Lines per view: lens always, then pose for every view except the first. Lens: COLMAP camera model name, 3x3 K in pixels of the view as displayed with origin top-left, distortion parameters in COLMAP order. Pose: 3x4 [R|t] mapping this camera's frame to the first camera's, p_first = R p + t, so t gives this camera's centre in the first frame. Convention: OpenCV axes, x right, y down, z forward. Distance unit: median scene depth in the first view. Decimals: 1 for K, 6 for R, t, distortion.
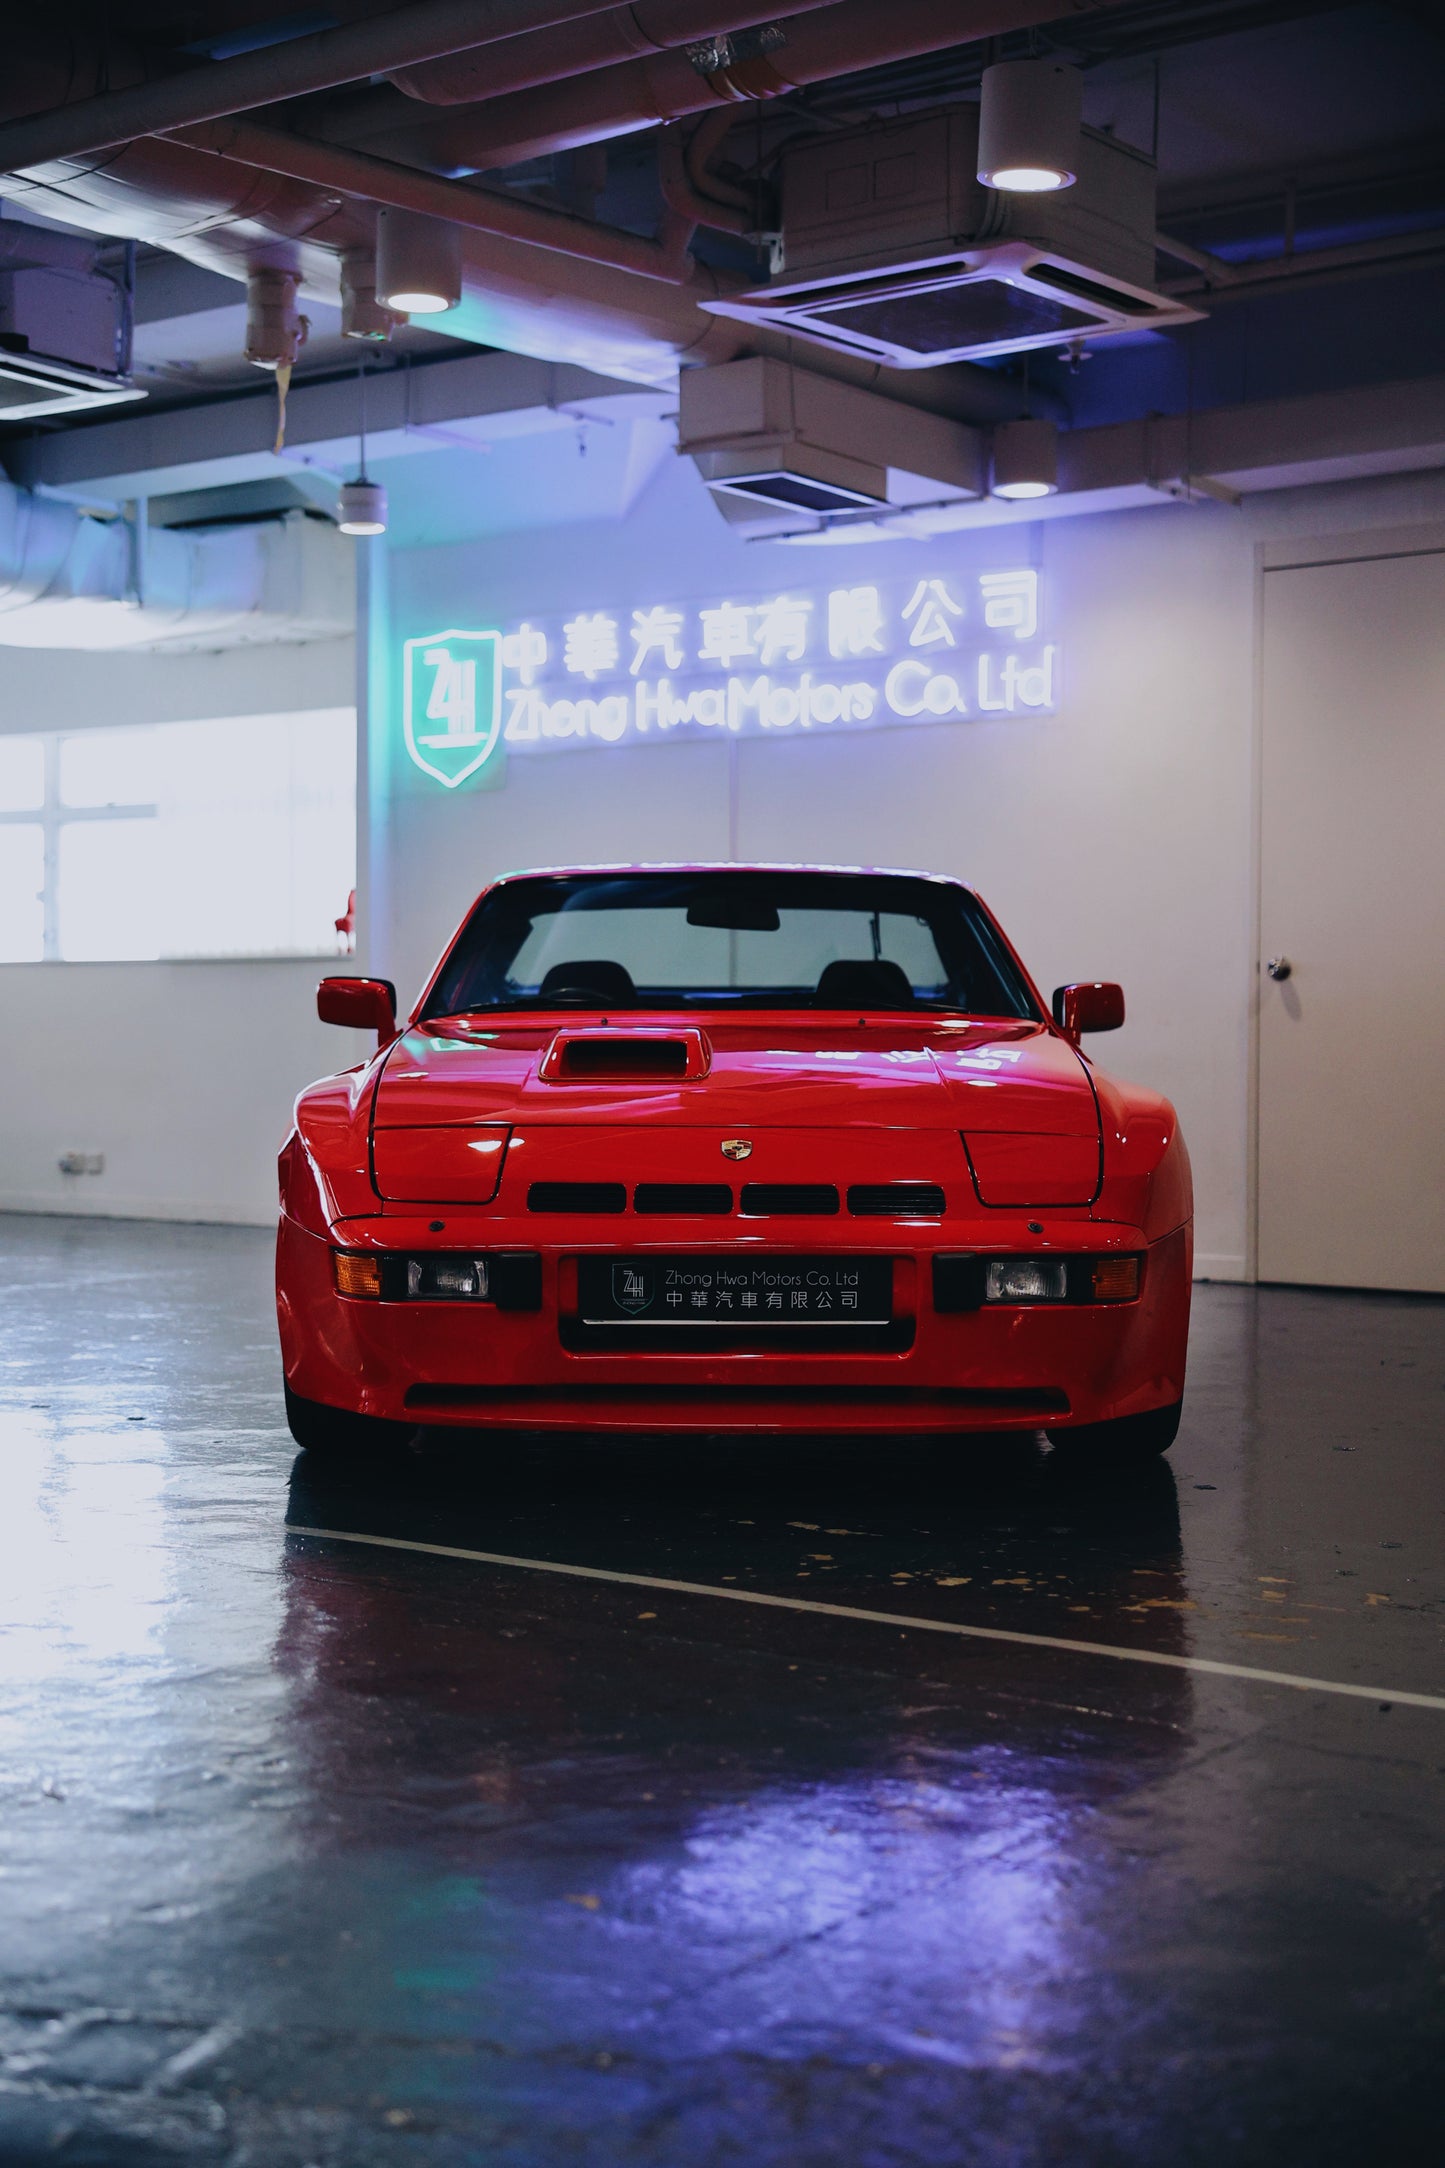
lens RADIAL K [[2889.0, 0, 754.5], [0, 2889.0, 1087.2], [0, 0, 1]] dist [0.034715, 0.018541]
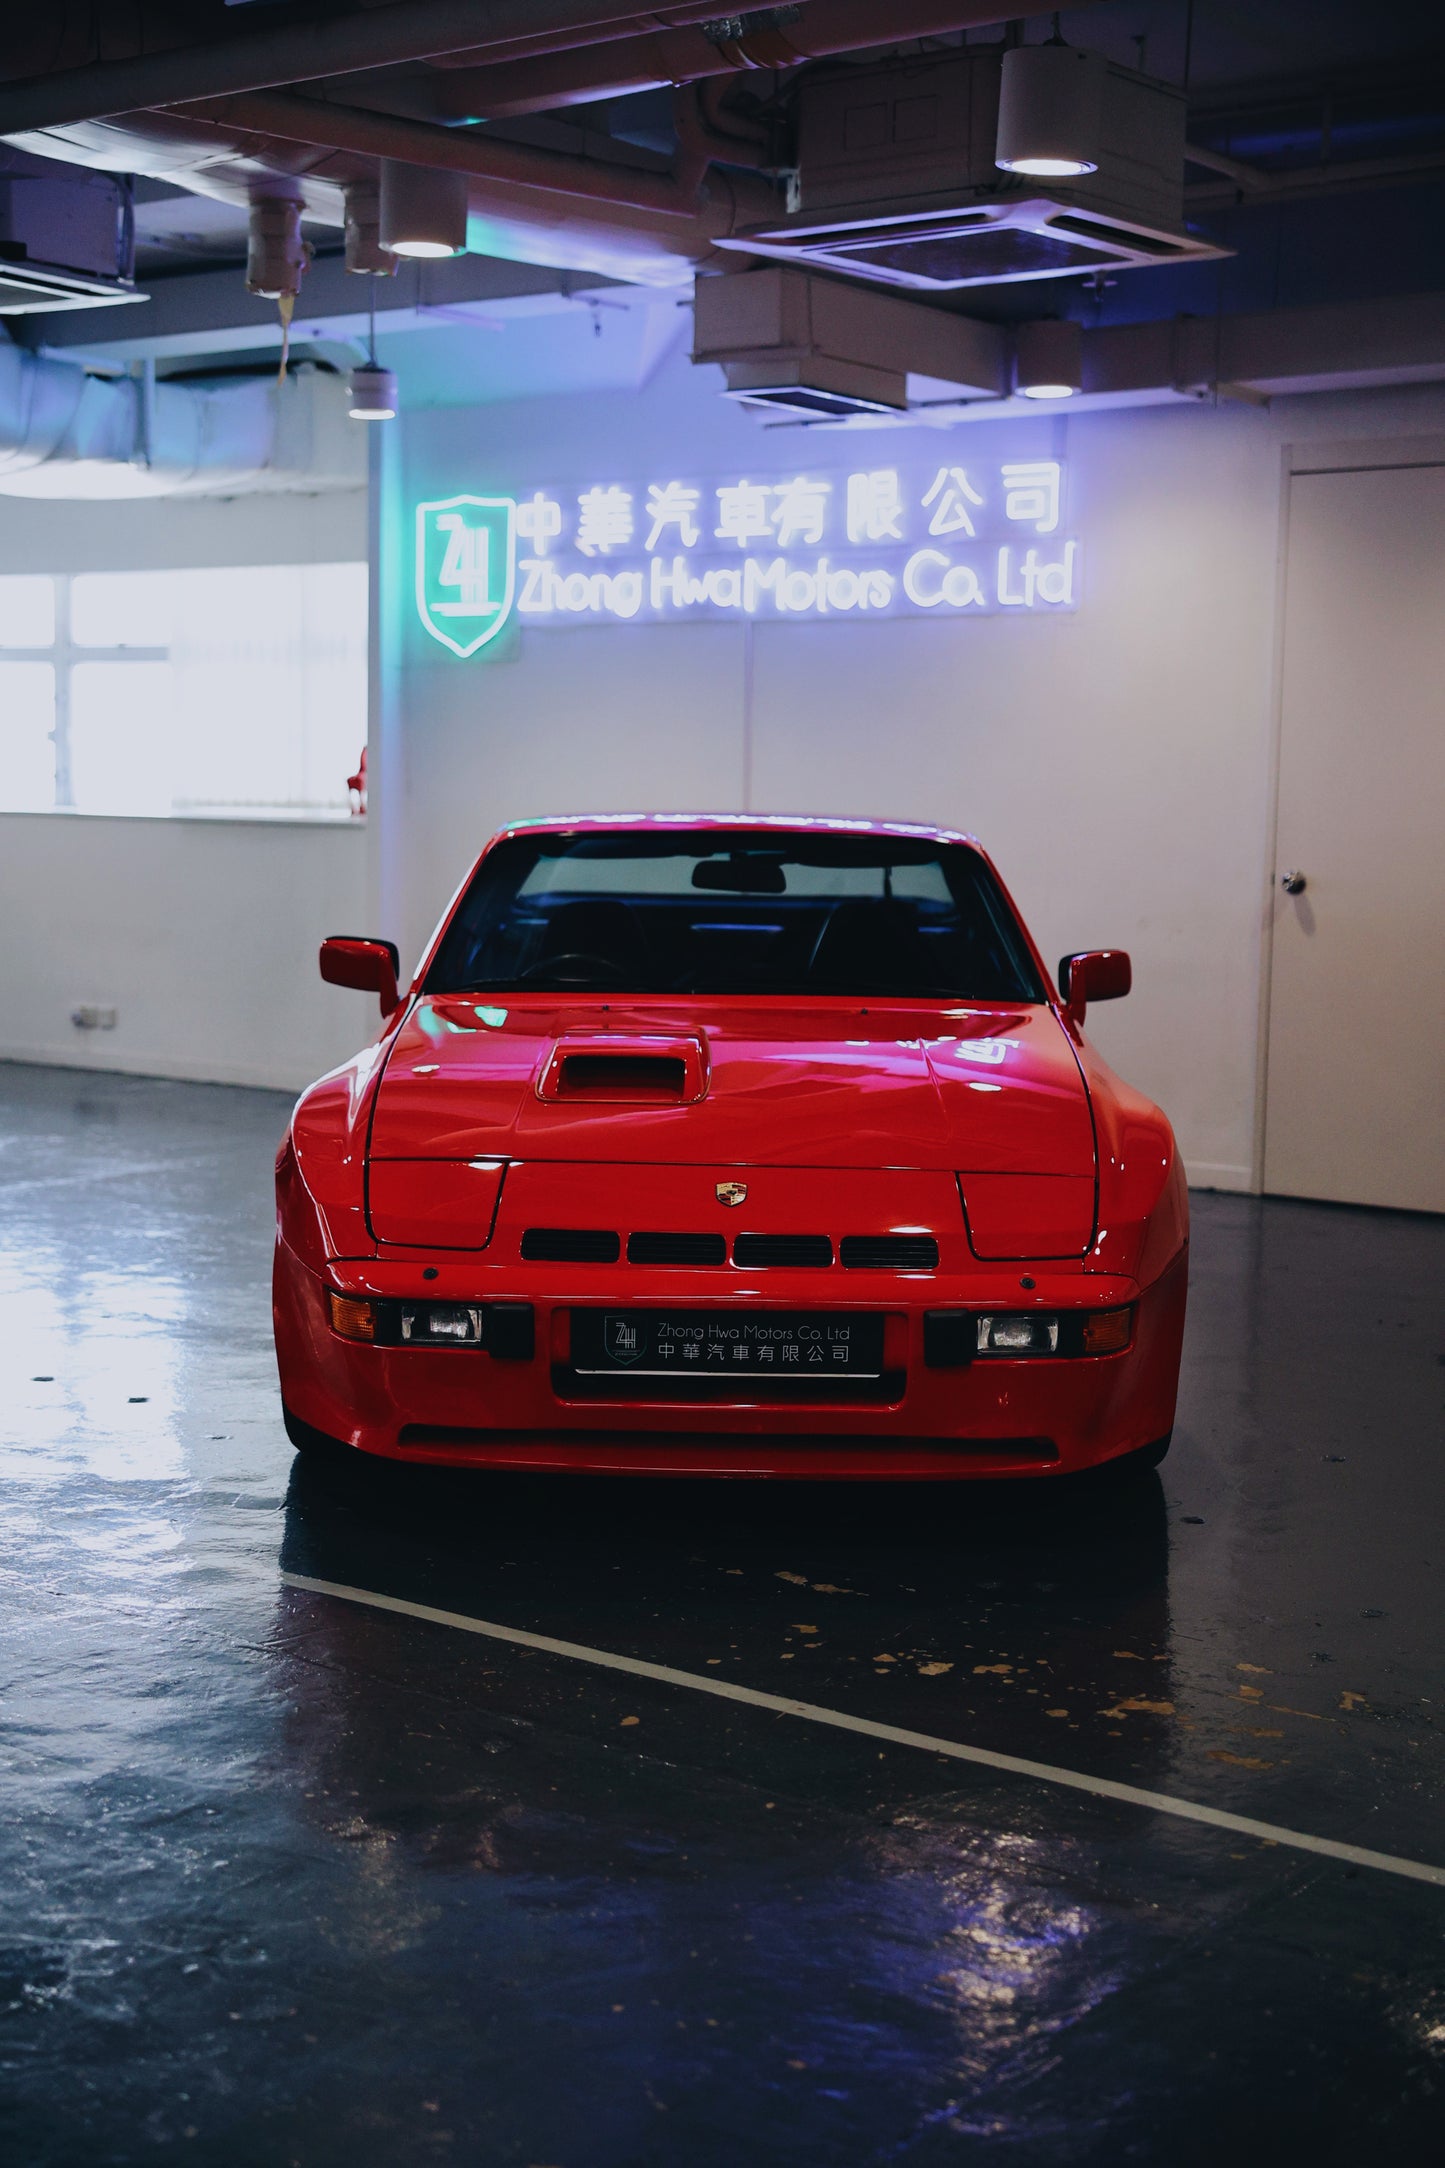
lens RADIAL K [[2889.0, 0, 754.5], [0, 2889.0, 1087.2], [0, 0, 1]] dist [0.034715, 0.018541]
pose [[0.999869, 0.014373, -0.007486, 0.004585], [-0.013639, 0.995825, 0.090262, -0.054854], [0.008752, -0.090148, 0.995890, 0.003889]]
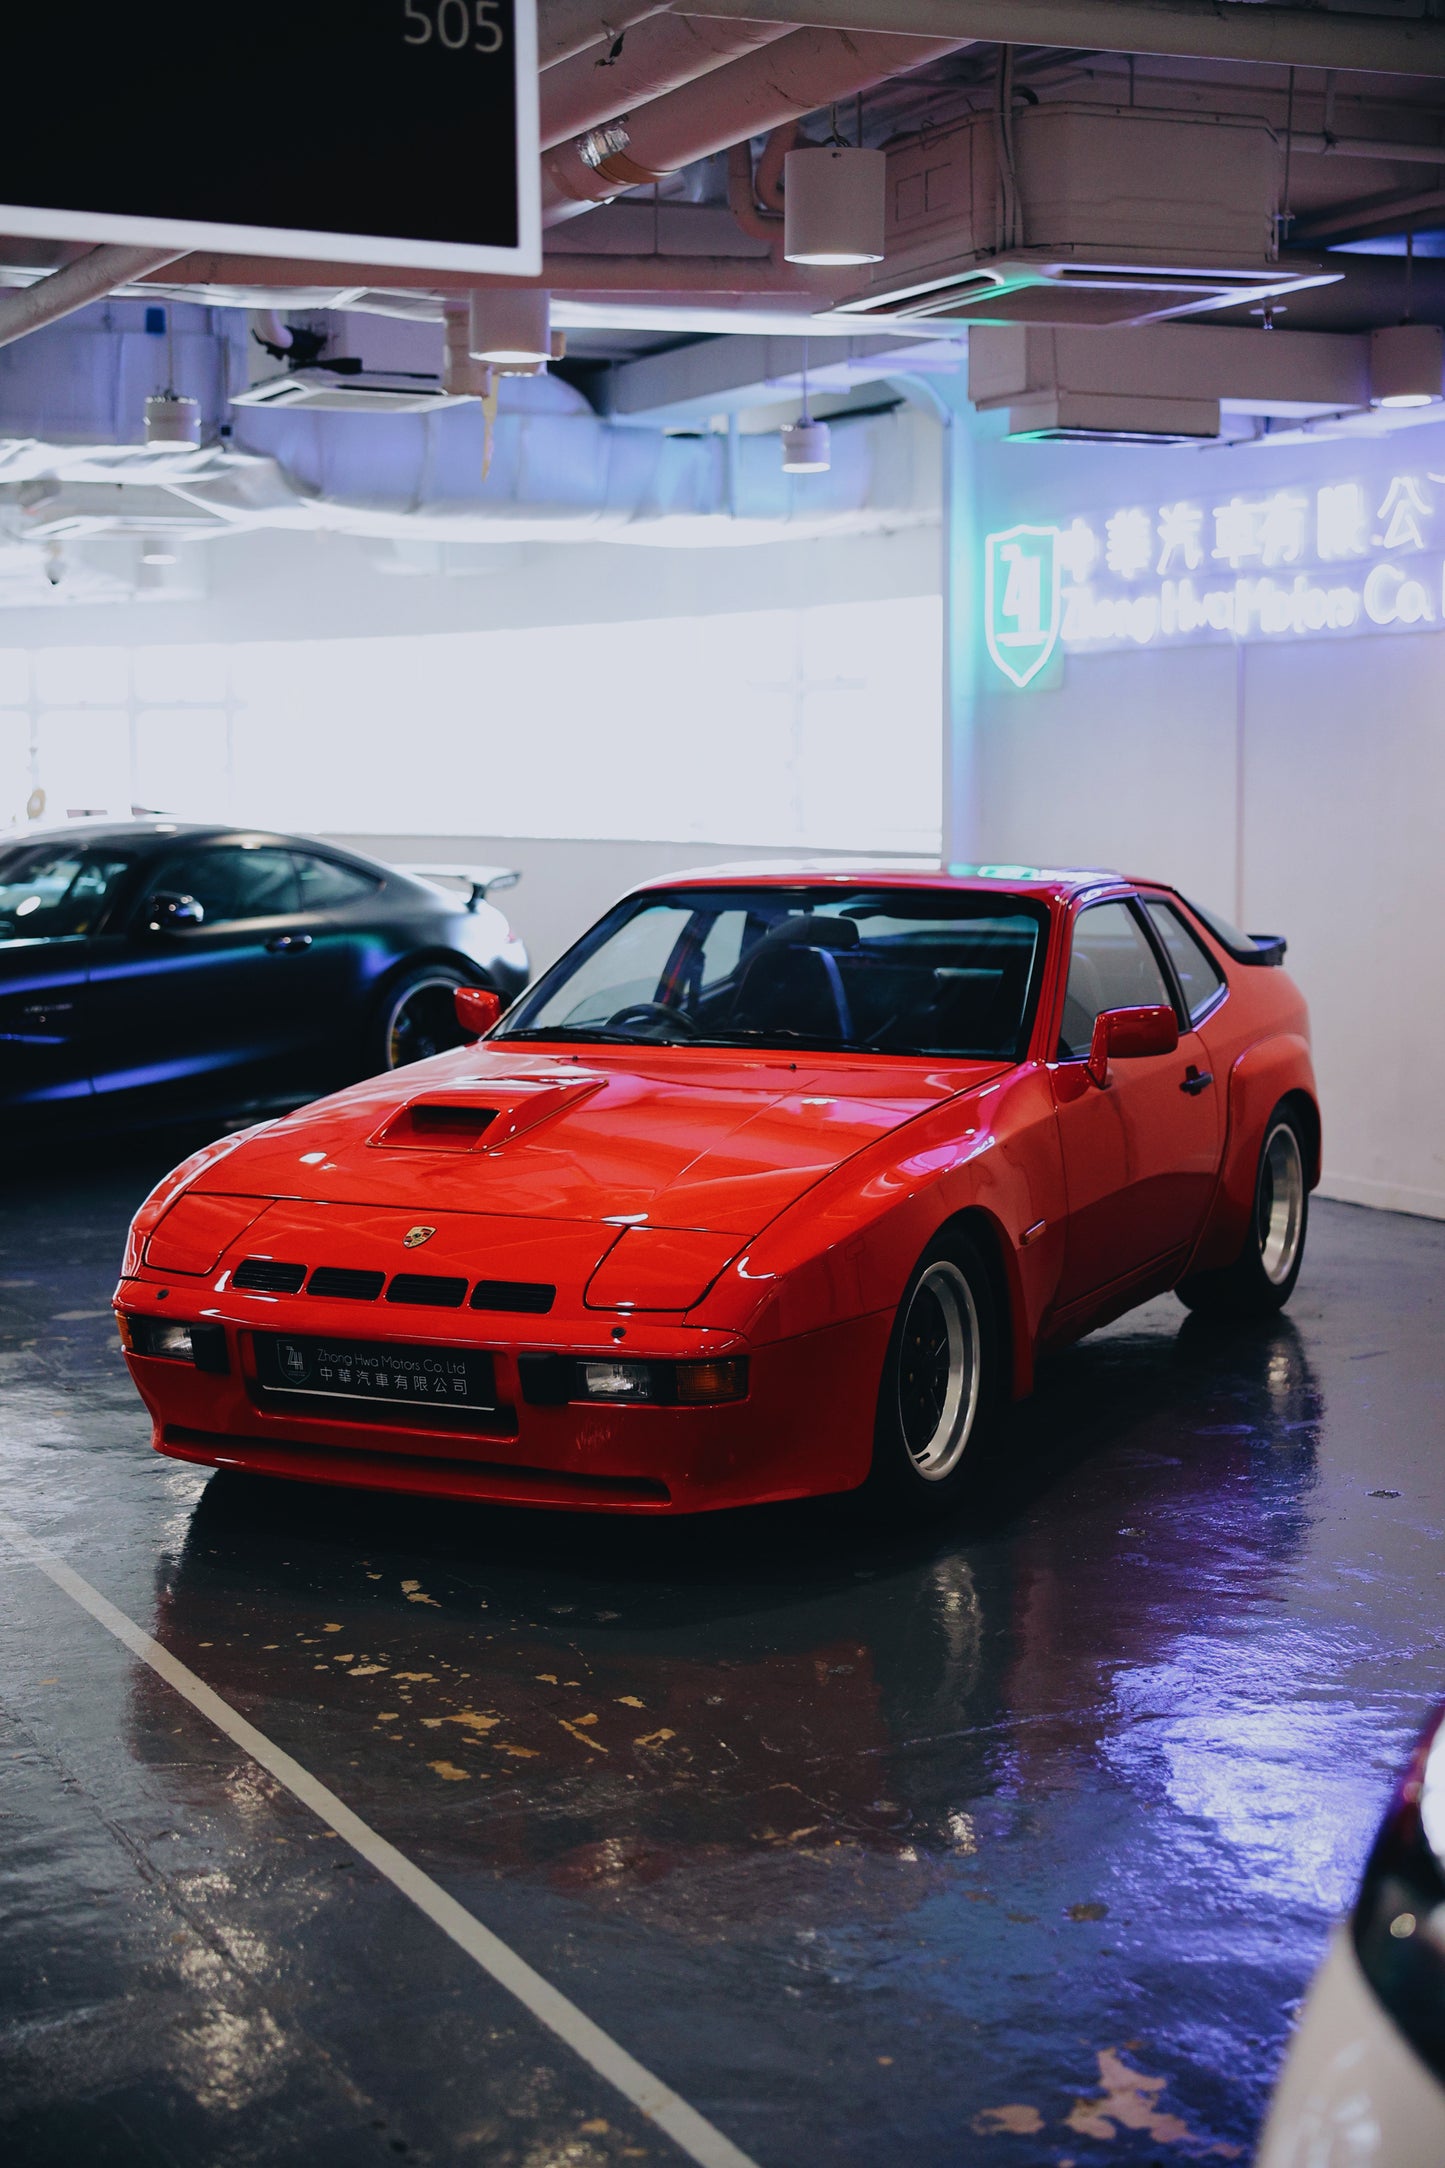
lens RADIAL K [[3103.5, 0, 733.4], [0, 3103.5, 1084.4], [0, 0, 1]] dist [0.098115, 0.016520]
pose [[0.893855, 0.037362, -0.446796, 0.329108], [0.004025, 0.995813, 0.091324, -0.075472], [0.448337, -0.083429, 0.889962, -0.001292]]
